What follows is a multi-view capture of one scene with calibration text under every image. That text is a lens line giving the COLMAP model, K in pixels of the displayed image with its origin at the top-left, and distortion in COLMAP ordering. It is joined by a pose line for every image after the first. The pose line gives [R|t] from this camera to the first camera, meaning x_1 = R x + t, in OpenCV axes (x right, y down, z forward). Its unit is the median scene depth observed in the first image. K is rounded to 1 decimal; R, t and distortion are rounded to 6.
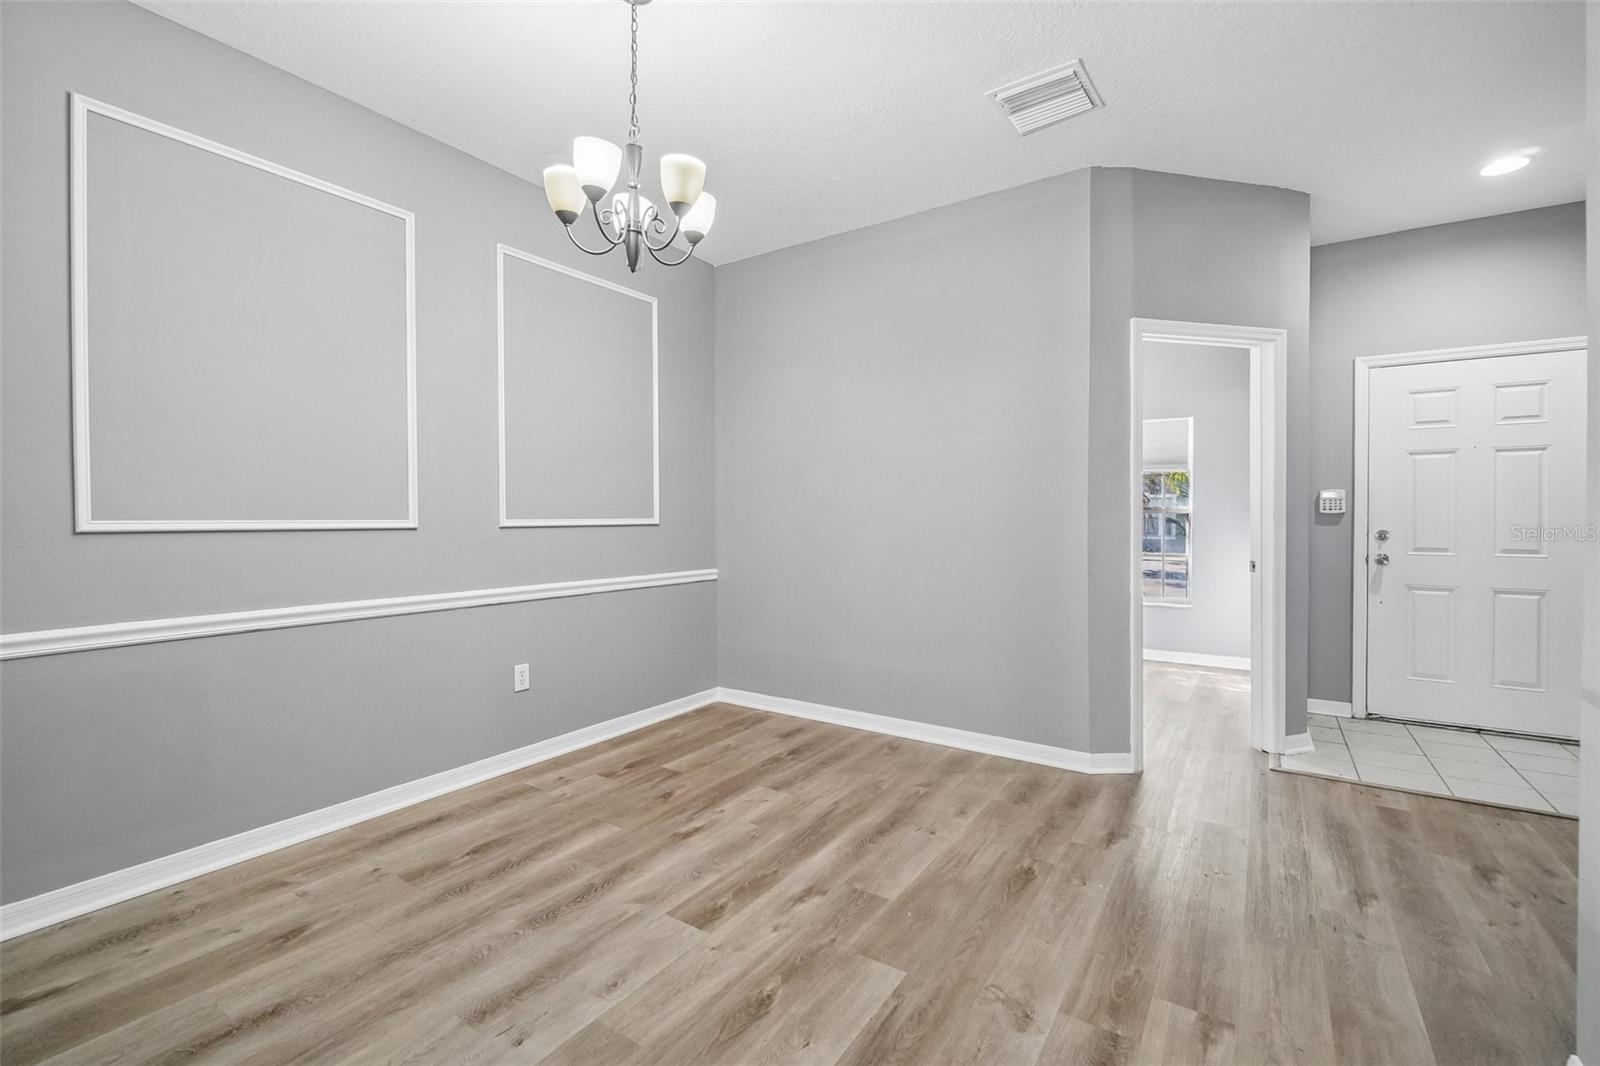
lens RADIAL K [[693.1, 0, 798.3], [0, 693.1, 521.0], [0, 0, 1]] dist [-0.000989, -0.001575]
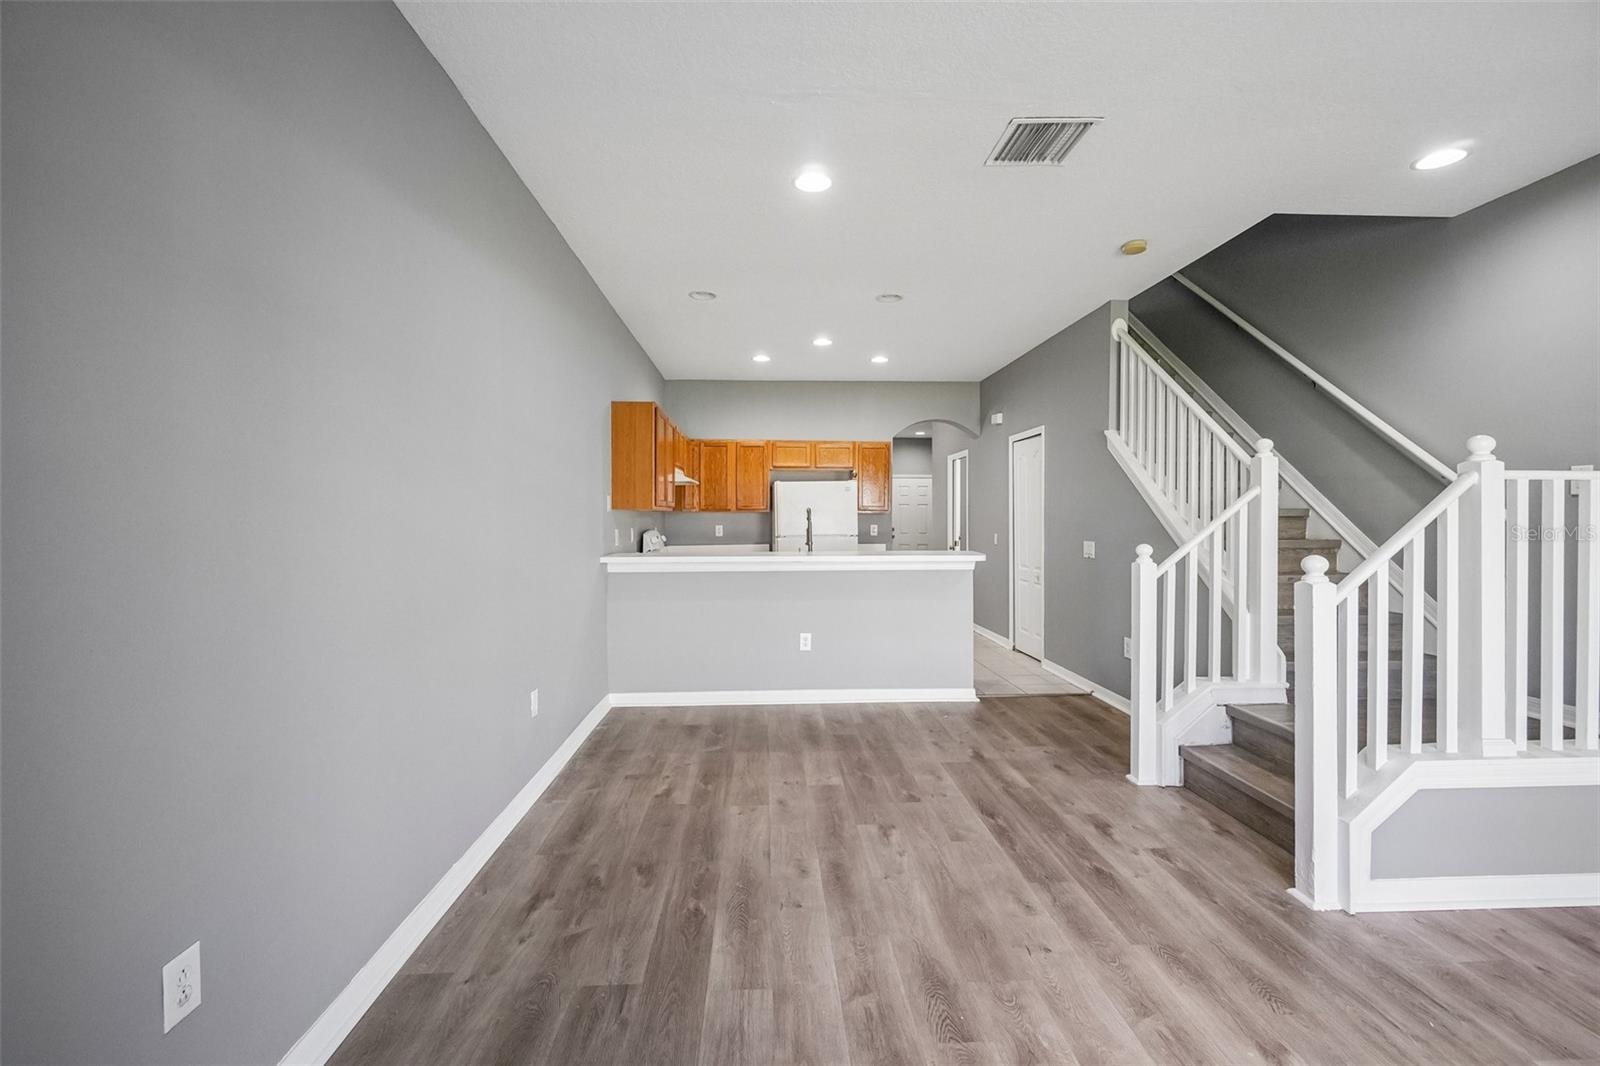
lens RADIAL K [[693.1, 0, 799.0], [0, 693.1, 526.1], [0, 0, 1]] dist [-0.000989, -0.001575]
pose [[0.799804, -0.008388, 0.600202, -2.139861], [0.004545, 0.999958, 0.007919, -0.032364], [-0.600244, -0.003606, 0.799809, -1.957403]]
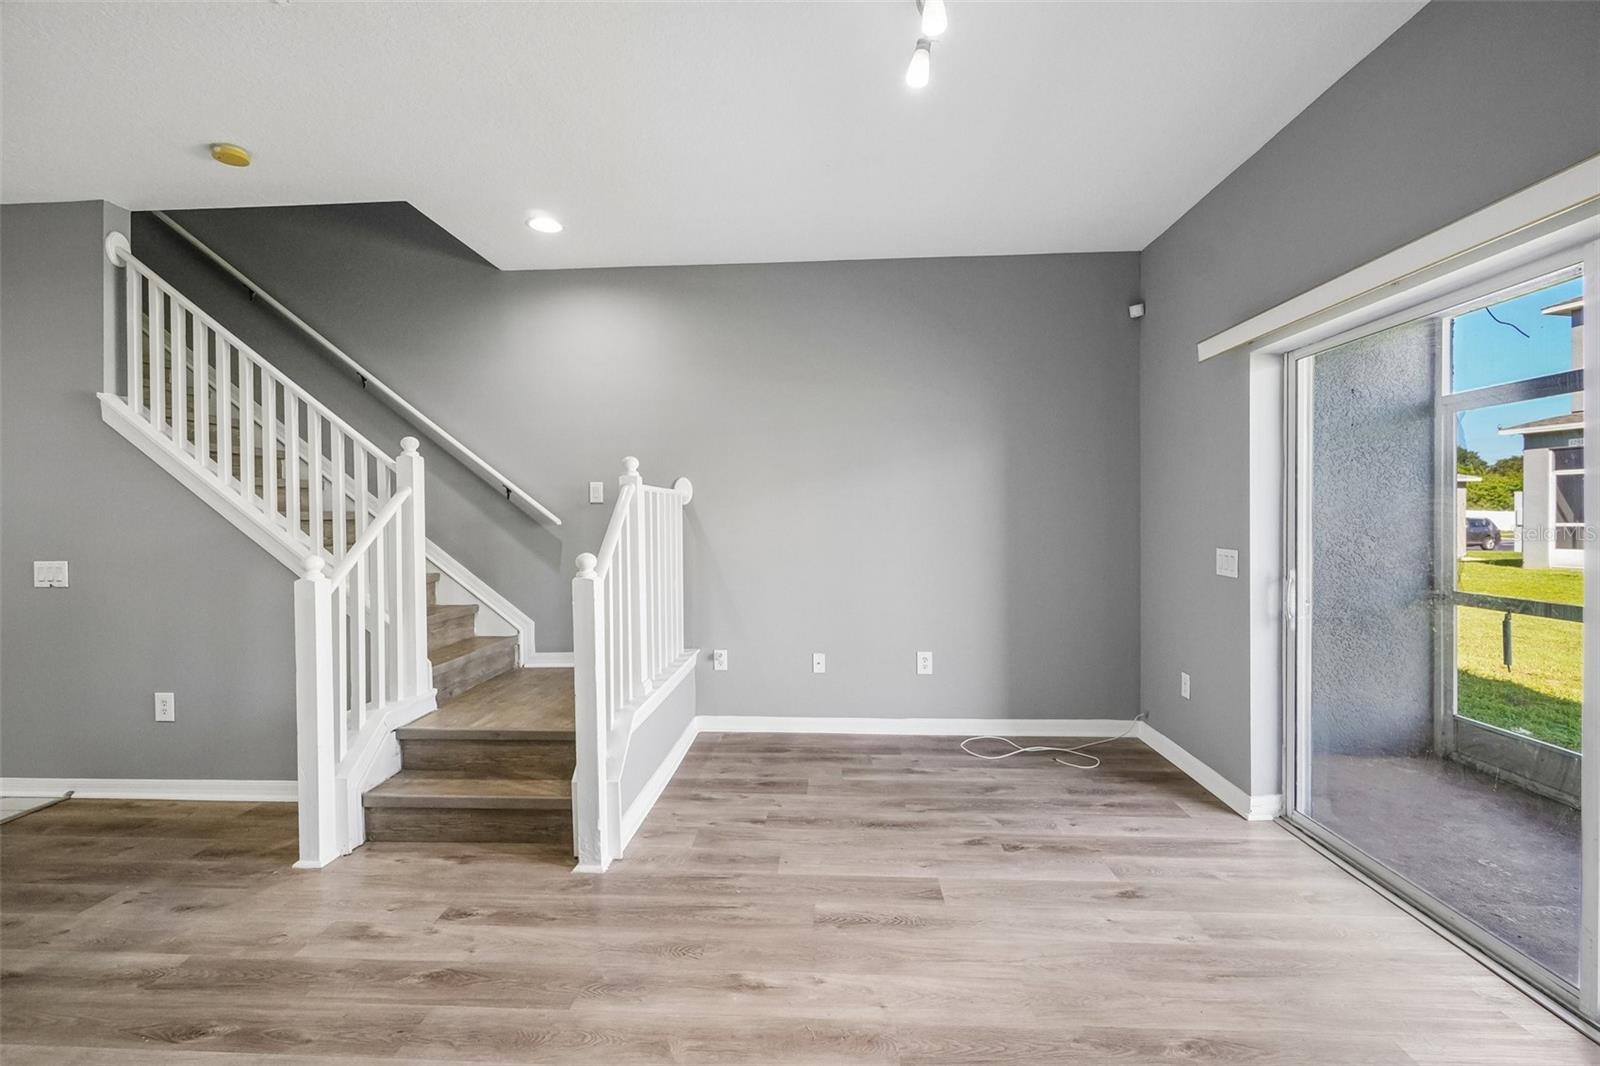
lens RADIAL K [[693.1, 0, 799.8], [0, 693.1, 526.4], [0, 0, 1]] dist [-0.000989, -0.001575]
pose [[-0.514668, -0.007165, 0.857360, -2.072654], [0.014020, 0.999761, 0.016771, -0.034070], [-0.857275, 0.020651, -0.514445, -1.432359]]
